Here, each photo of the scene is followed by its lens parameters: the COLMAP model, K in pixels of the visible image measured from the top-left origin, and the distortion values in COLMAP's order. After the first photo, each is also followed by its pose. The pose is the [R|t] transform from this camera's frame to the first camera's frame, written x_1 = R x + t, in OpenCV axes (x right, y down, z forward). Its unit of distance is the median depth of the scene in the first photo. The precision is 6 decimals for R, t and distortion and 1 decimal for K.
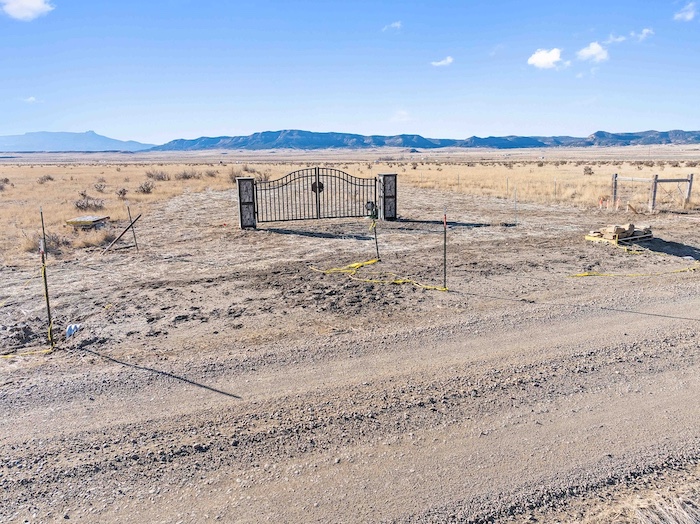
lens RADIAL K [[499.1, 0, 350.0], [0, 499.1, 262.0], [0, 0, 1]] dist [-0.022151, 0.000578]
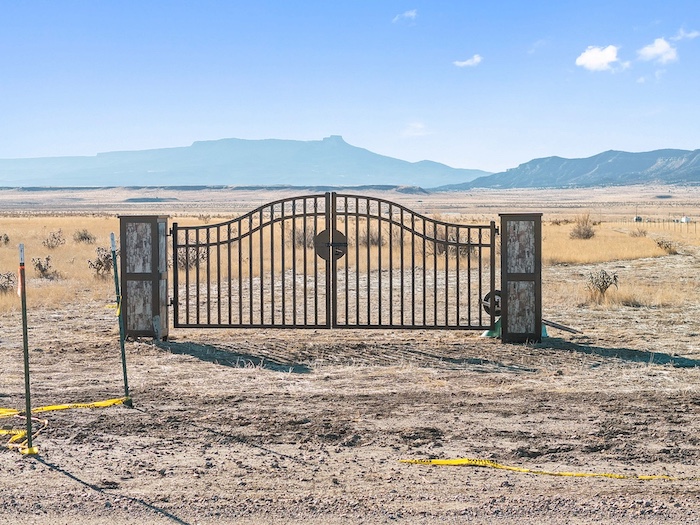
lens RADIAL K [[1436.4, 0, 350.0], [0, 1436.4, 262.5], [0, 0, 1]] dist [-0.030605, -0.017924]
pose [[0.895114, 0.028521, -0.444925, 0.428033], [-0.103060, 0.984159, -0.144253, 0.019962], [0.433763, 0.174977, 0.883874, 0.038537]]
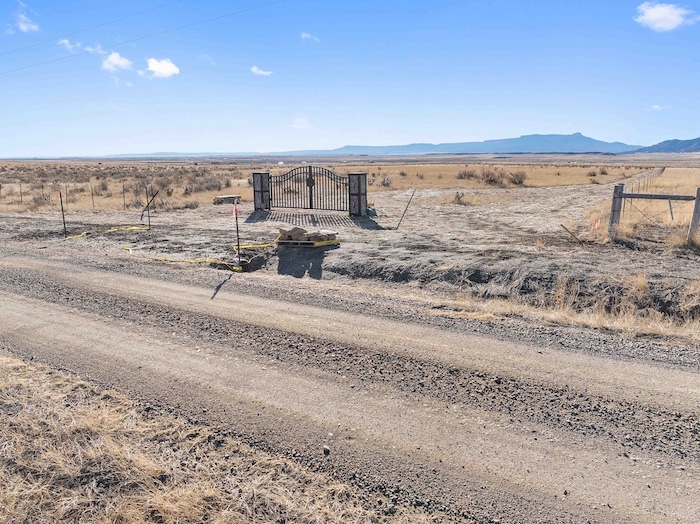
lens RADIAL K [[499.1, 0, 350.0], [0, 499.1, 262.0], [0, 0, 1]] dist [-0.022151, 0.000578]
pose [[0.625043, 0.164484, -0.763063, 0.925837], [-0.166773, 0.983115, 0.075310, -0.066469], [0.762566, 0.080187, 0.641921, 0.310712]]
